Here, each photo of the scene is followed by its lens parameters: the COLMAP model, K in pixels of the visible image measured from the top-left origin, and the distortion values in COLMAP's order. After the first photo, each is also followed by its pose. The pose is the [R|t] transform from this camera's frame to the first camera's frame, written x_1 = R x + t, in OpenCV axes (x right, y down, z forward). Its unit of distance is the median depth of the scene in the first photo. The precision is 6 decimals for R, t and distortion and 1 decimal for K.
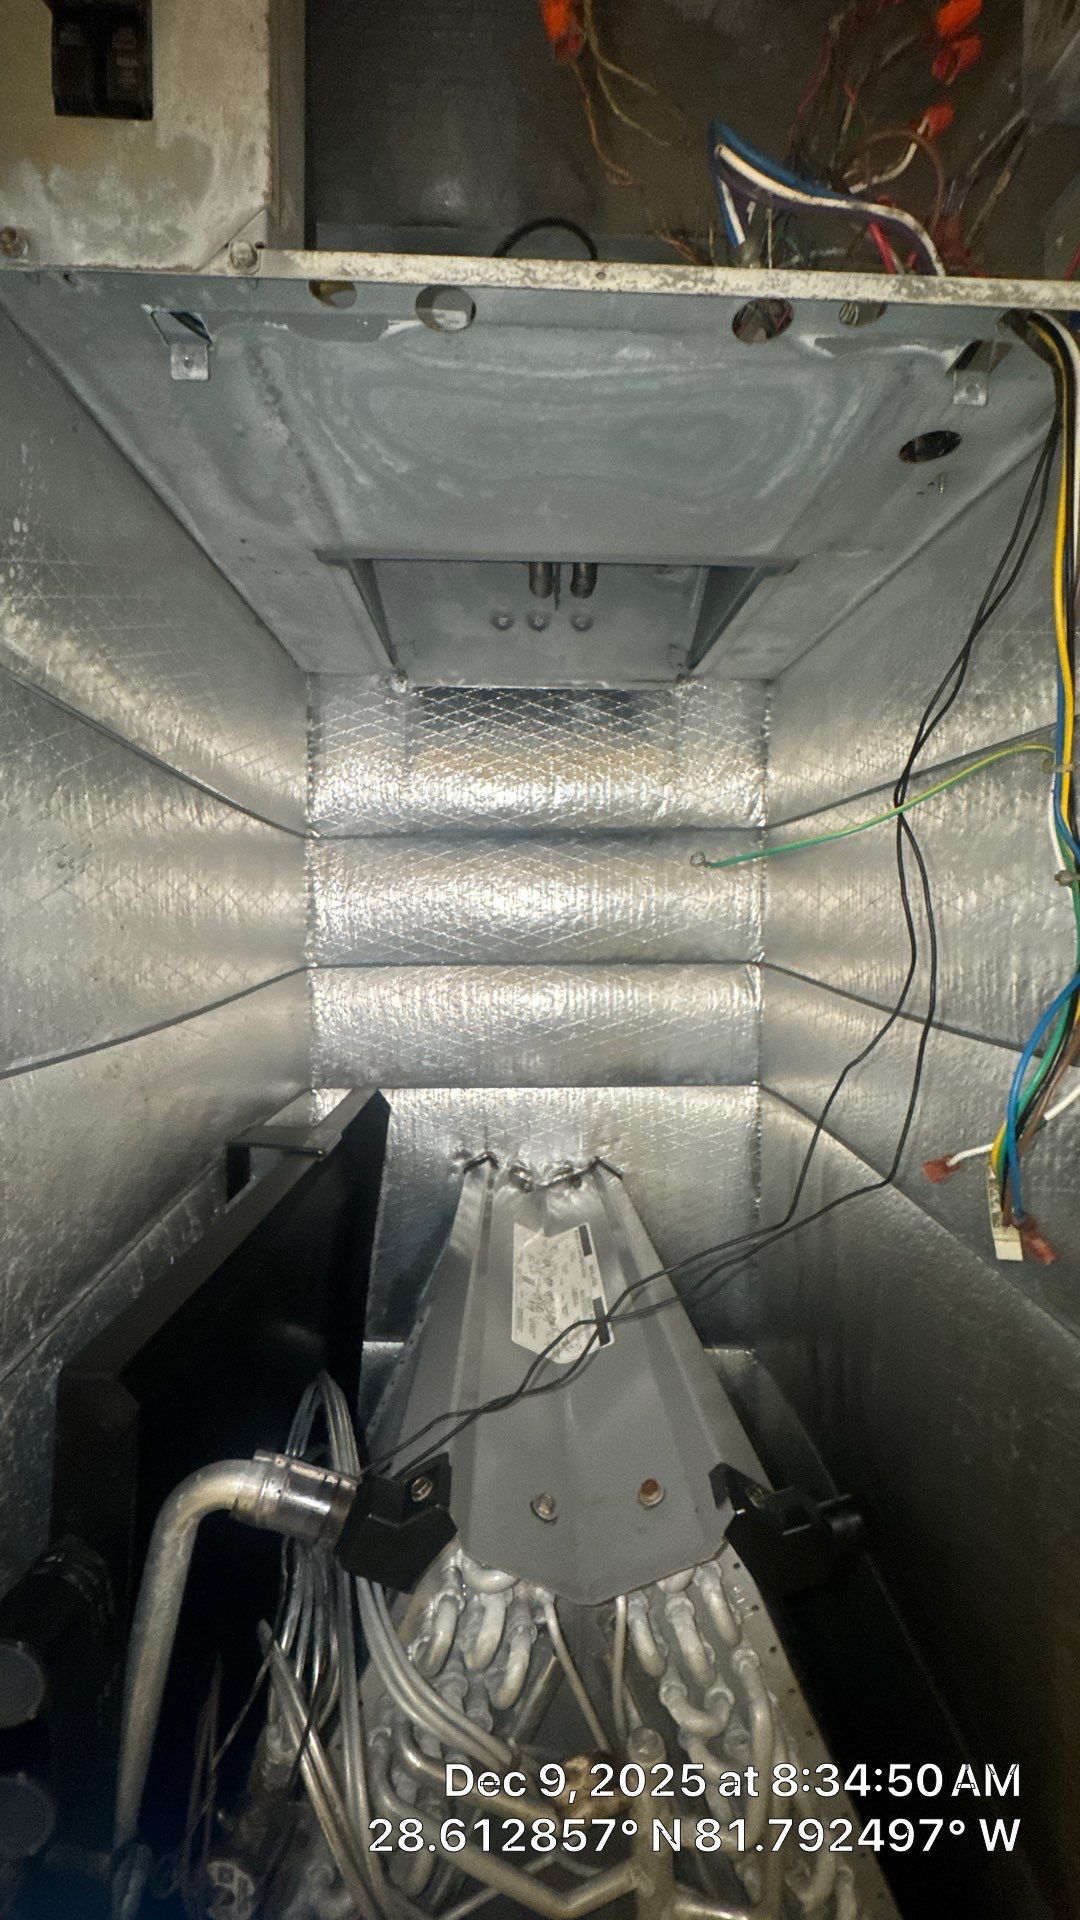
lens RADIAL K [[769.6, 0, 537.9], [0, 769.6, 955.3], [0, 0, 1]] dist [-0.003770, -0.000652]
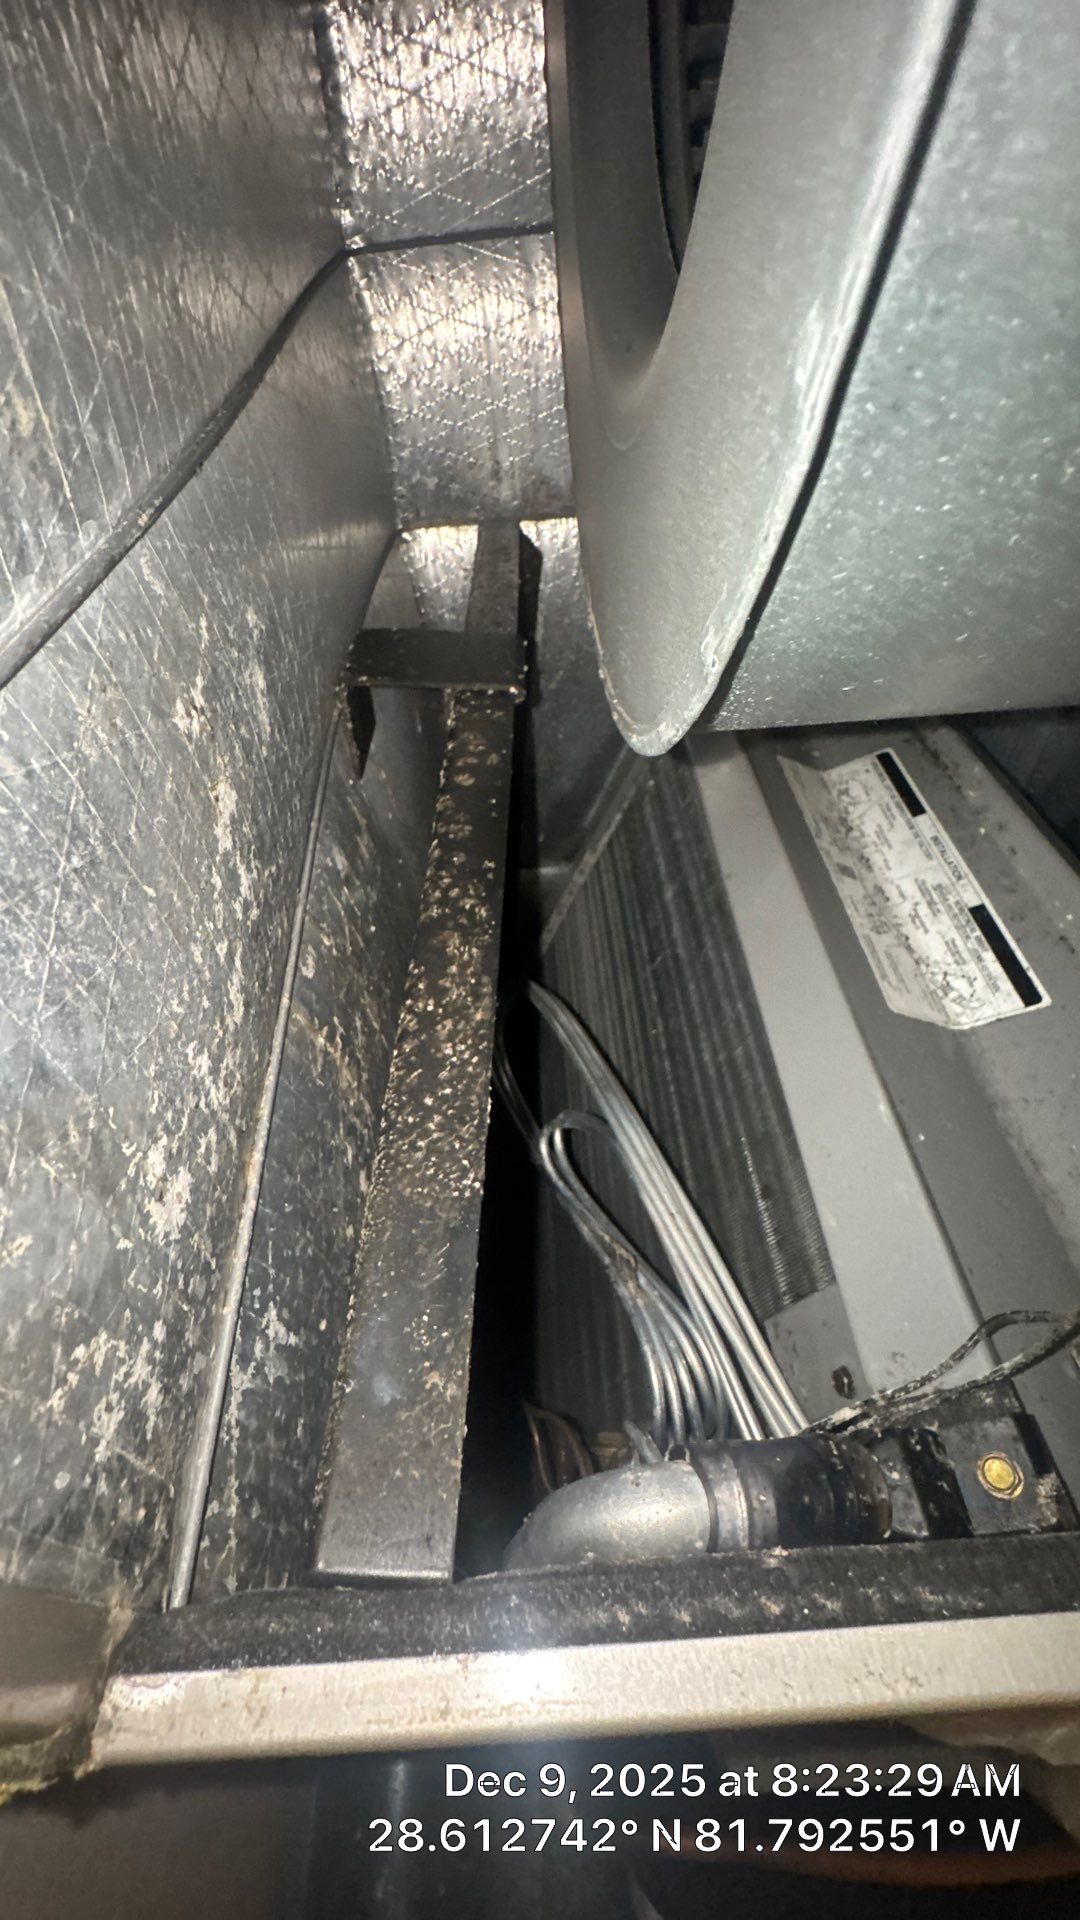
lens RADIAL K [[769.6, 0, 539.5], [0, 769.6, 958.2], [0, 0, 1]] dist [-0.003770, -0.000652]
pose [[0.998147, -0.046938, -0.038721, -0.183282], [0.060686, 0.721406, 0.689848, 0.011041], [-0.004447, -0.690920, 0.722918, 0.358106]]
